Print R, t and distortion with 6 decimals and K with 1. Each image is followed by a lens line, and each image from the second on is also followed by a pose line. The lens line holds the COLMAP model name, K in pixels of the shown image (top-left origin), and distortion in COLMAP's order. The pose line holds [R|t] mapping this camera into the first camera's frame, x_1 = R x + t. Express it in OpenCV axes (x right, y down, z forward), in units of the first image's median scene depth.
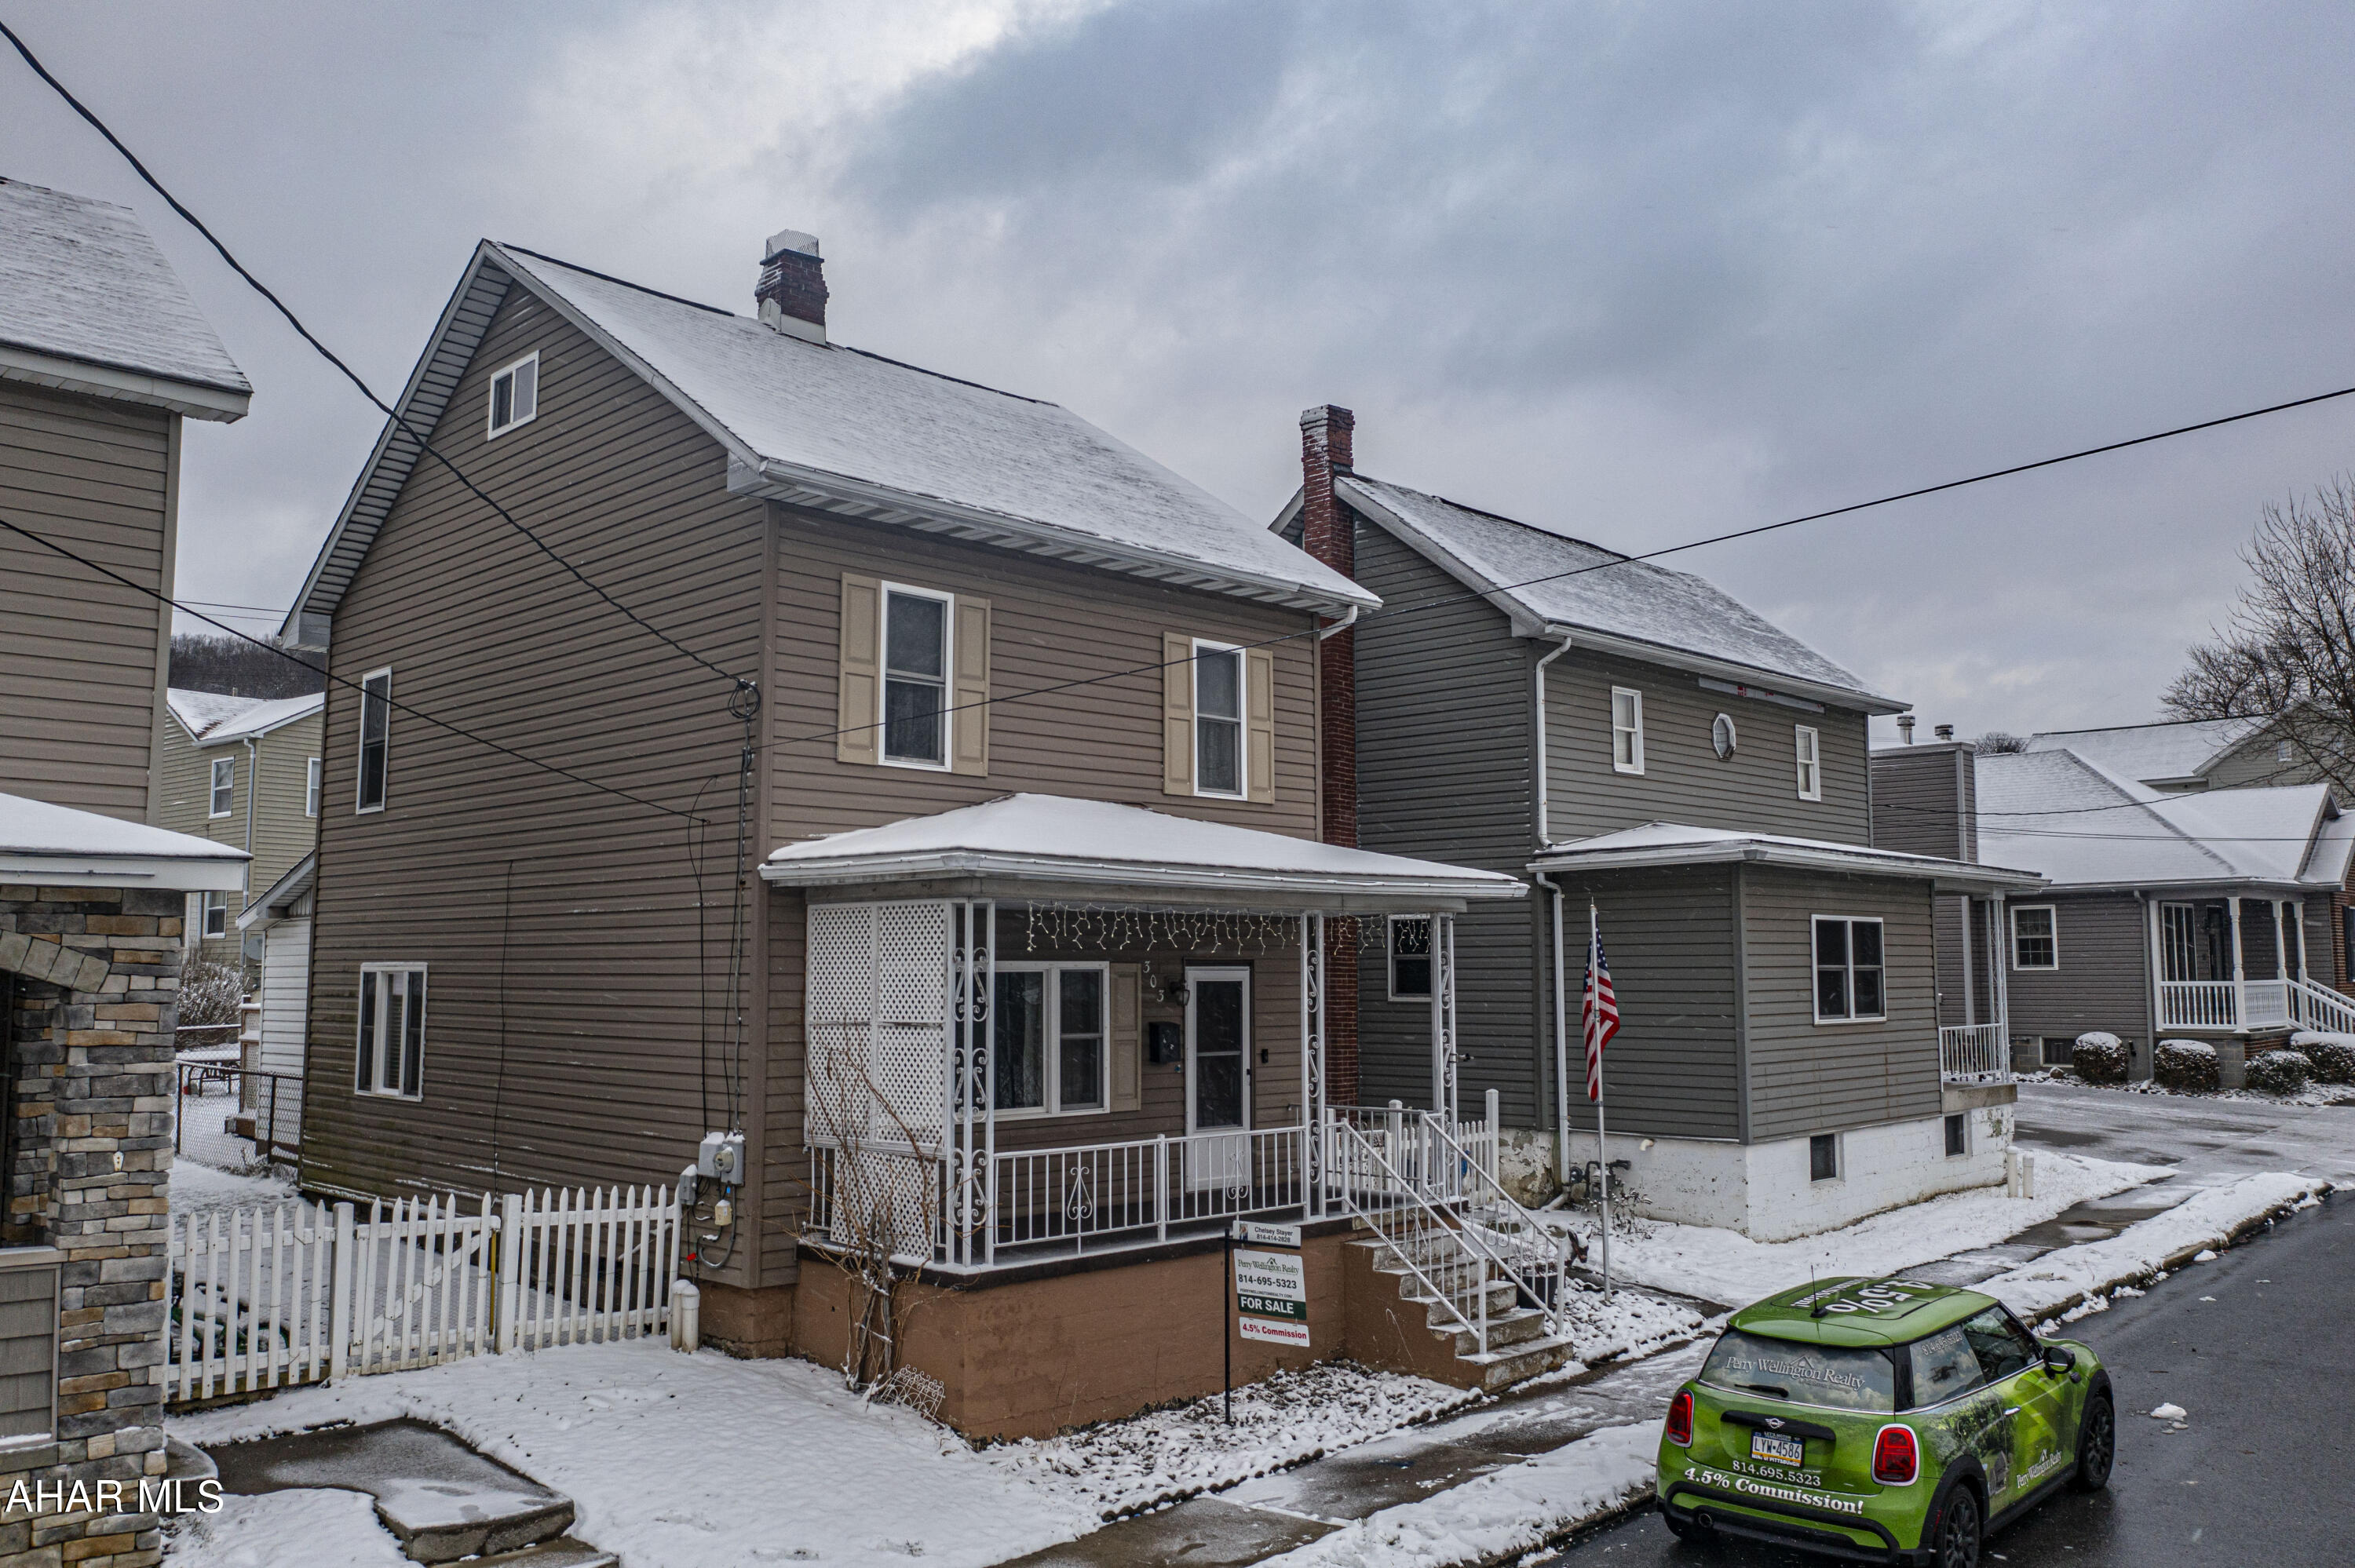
lens RADIAL K [[1842.6, 0, 1173.6], [0, 1842.6, 778.5], [0, 0, 1]] dist [-0.031774, 0.003173]
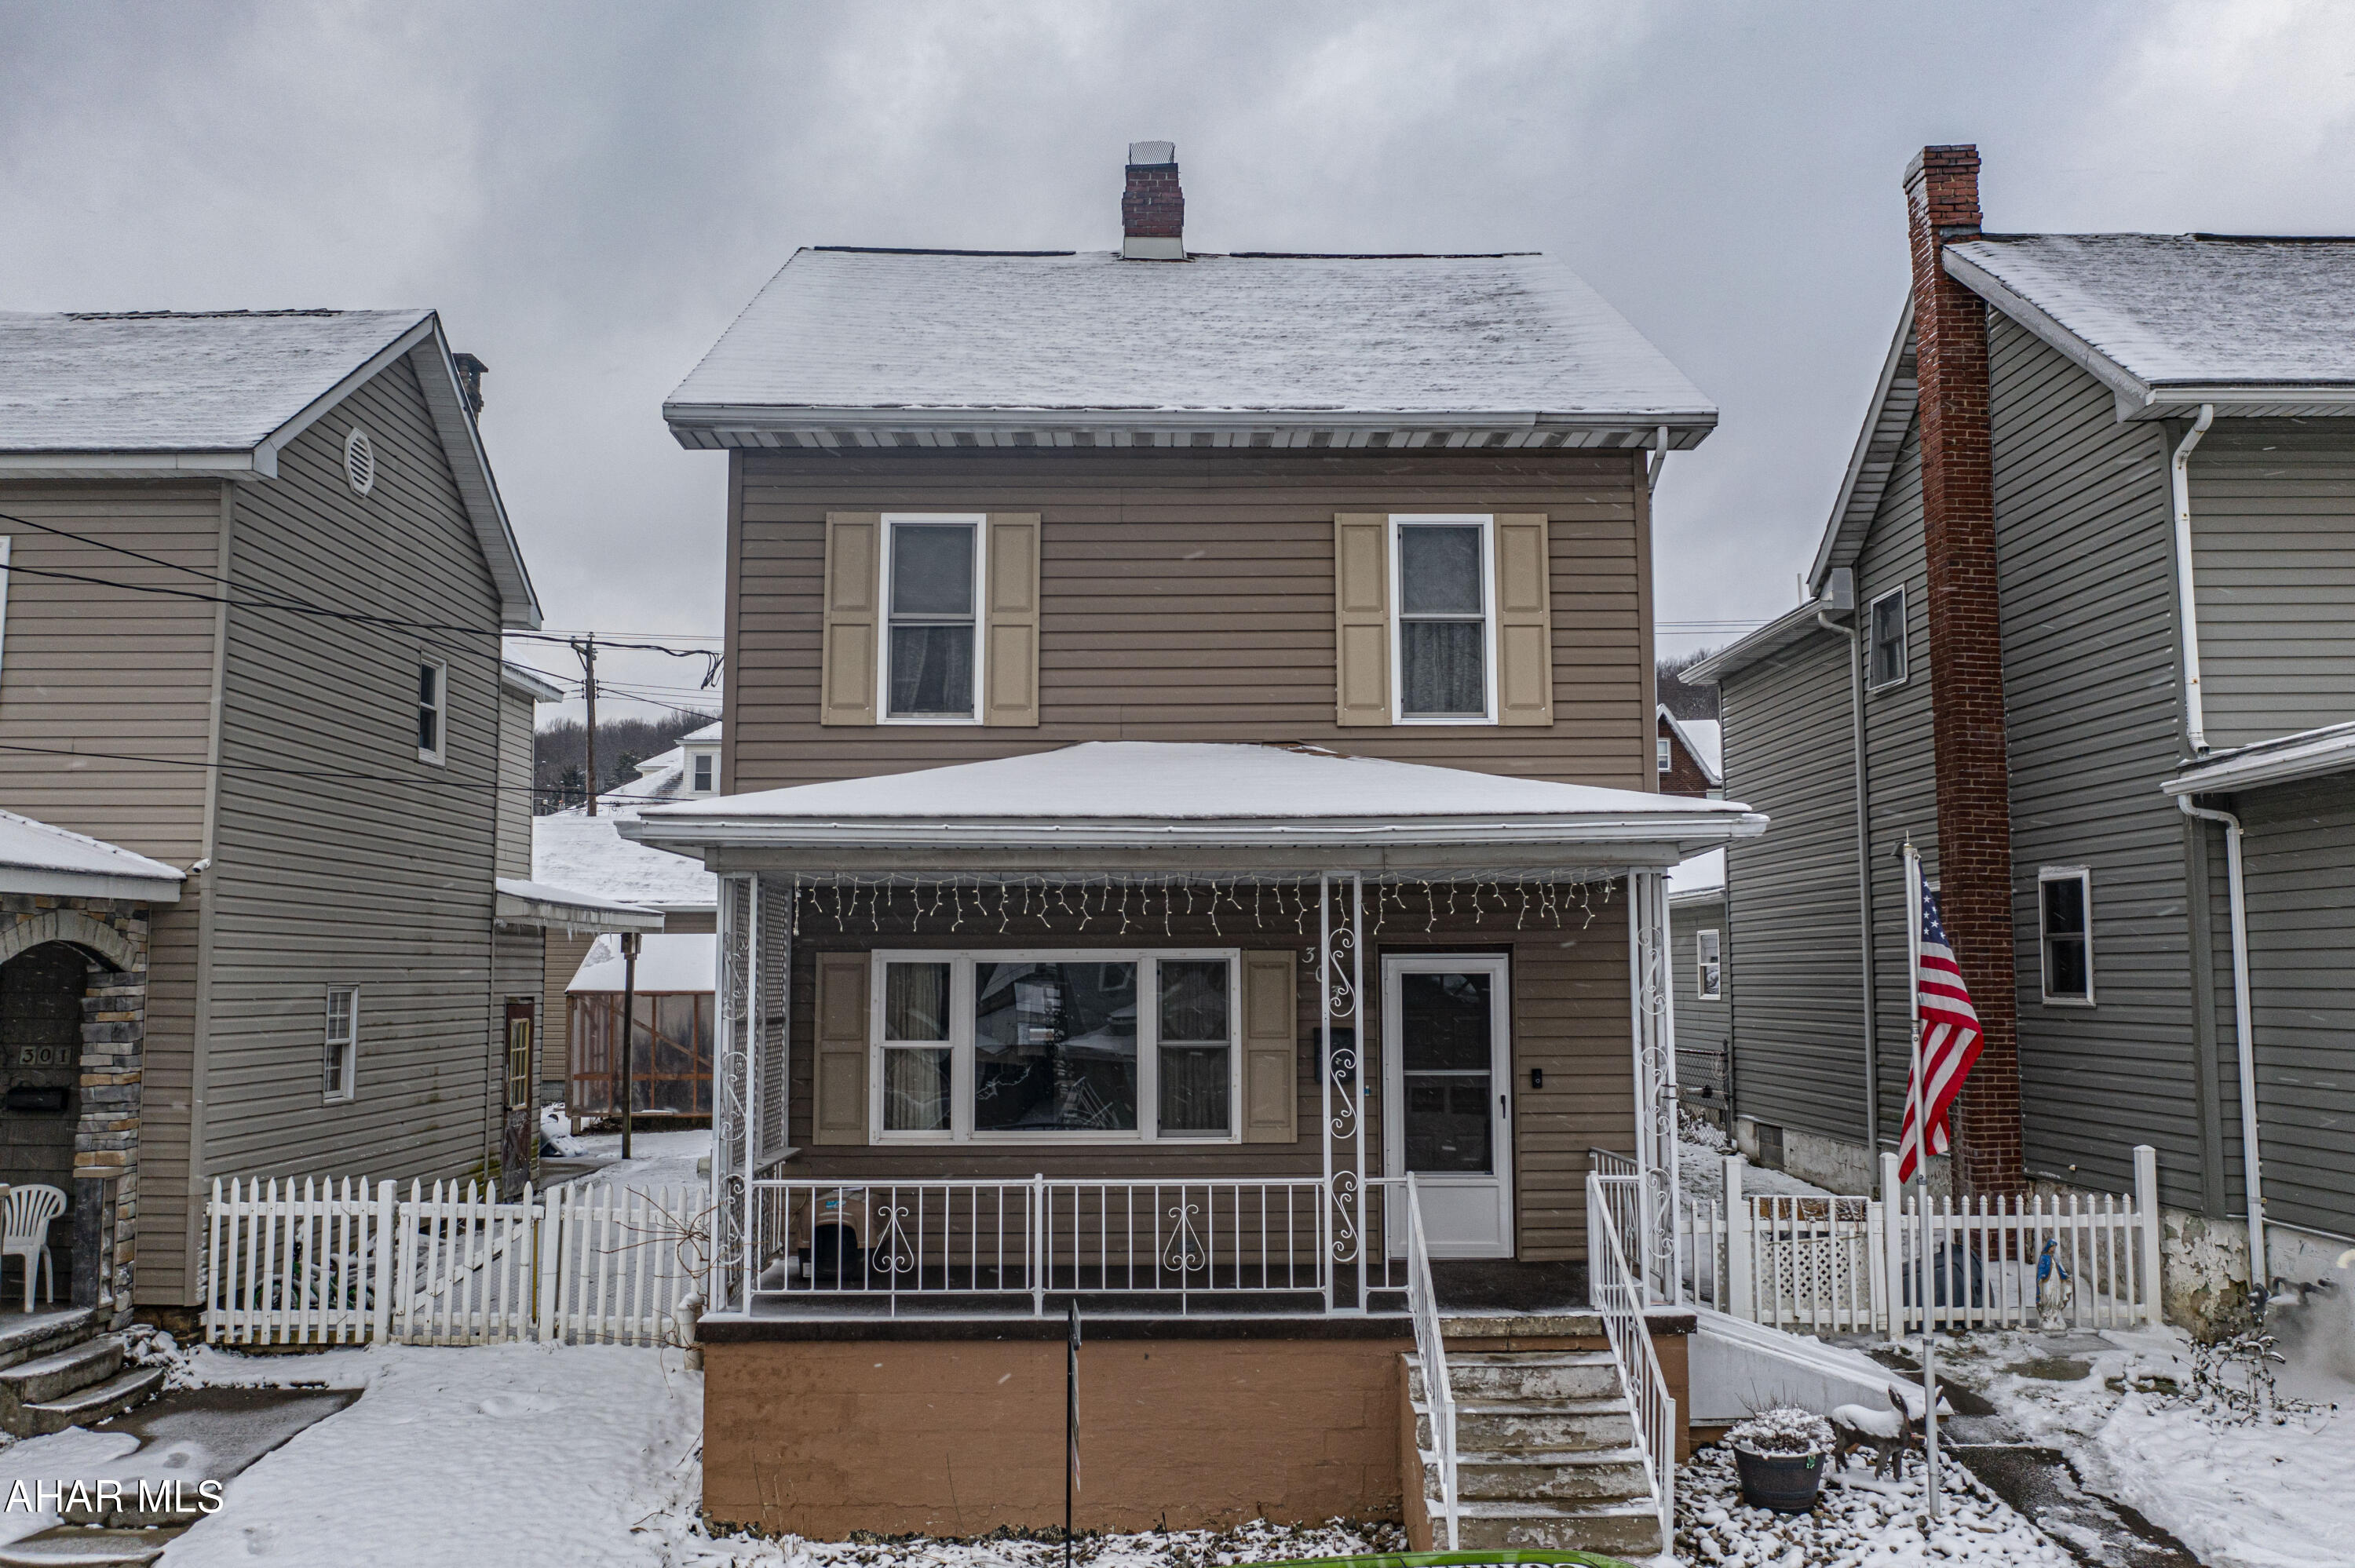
lens RADIAL K [[1842.6, 0, 1173.6], [0, 1842.6, 778.5], [0, 0, 1]] dist [-0.031774, 0.003173]
pose [[0.716759, -0.075259, -0.693248, 0.511313], [0.075628, 0.996685, -0.030007, 0.051697], [0.693208, -0.030921, 0.720074, 0.444903]]
